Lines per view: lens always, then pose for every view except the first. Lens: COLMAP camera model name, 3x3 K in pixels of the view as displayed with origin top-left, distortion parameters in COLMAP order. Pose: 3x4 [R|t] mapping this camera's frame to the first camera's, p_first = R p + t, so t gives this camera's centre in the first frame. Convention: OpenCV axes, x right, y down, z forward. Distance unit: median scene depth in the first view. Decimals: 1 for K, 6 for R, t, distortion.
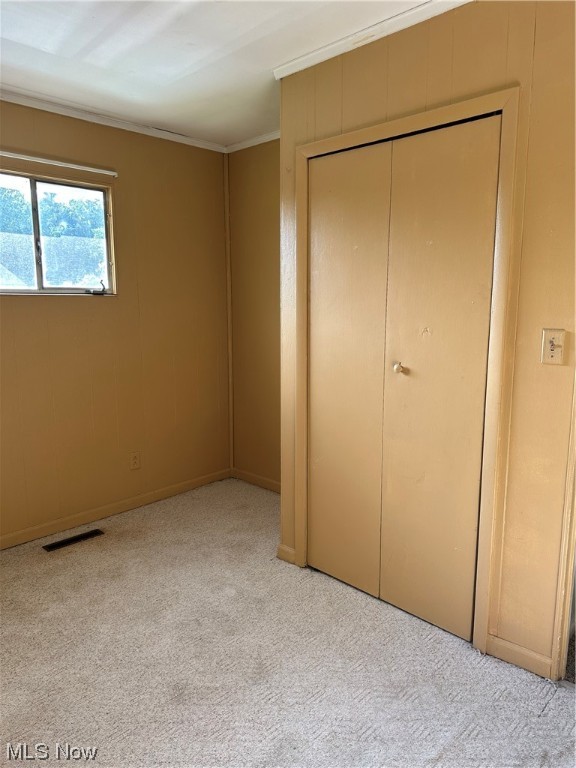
lens RADIAL K [[541.7, 0, 287.3], [0, 541.7, 387.9], [0, 0, 1]] dist [-0.005428, -0.038641]
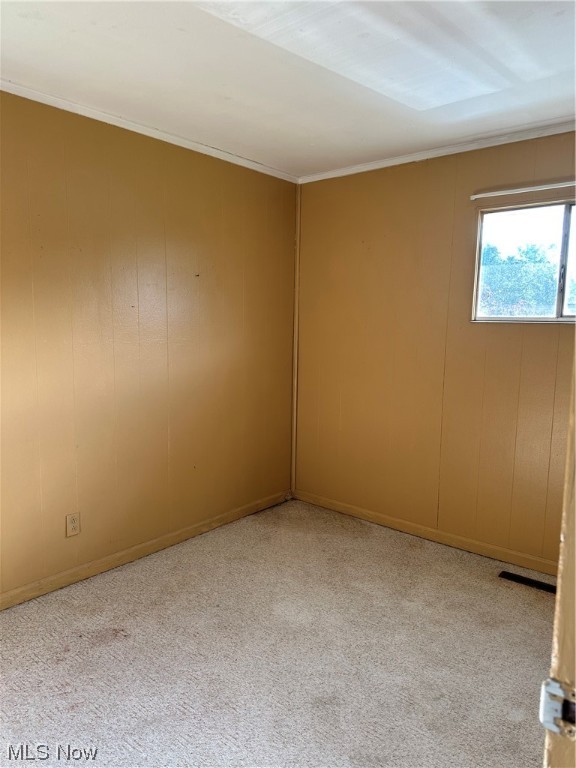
lens RADIAL K [[541.7, 0, 287.4], [0, 541.7, 380.3], [0, 0, 1]] dist [-0.005428, -0.038641]
pose [[0.050963, 0.117082, -0.991814, 0.547859], [-0.173089, 0.979111, 0.106688, -0.103542], [0.983587, 0.166235, 0.070164, 0.538520]]
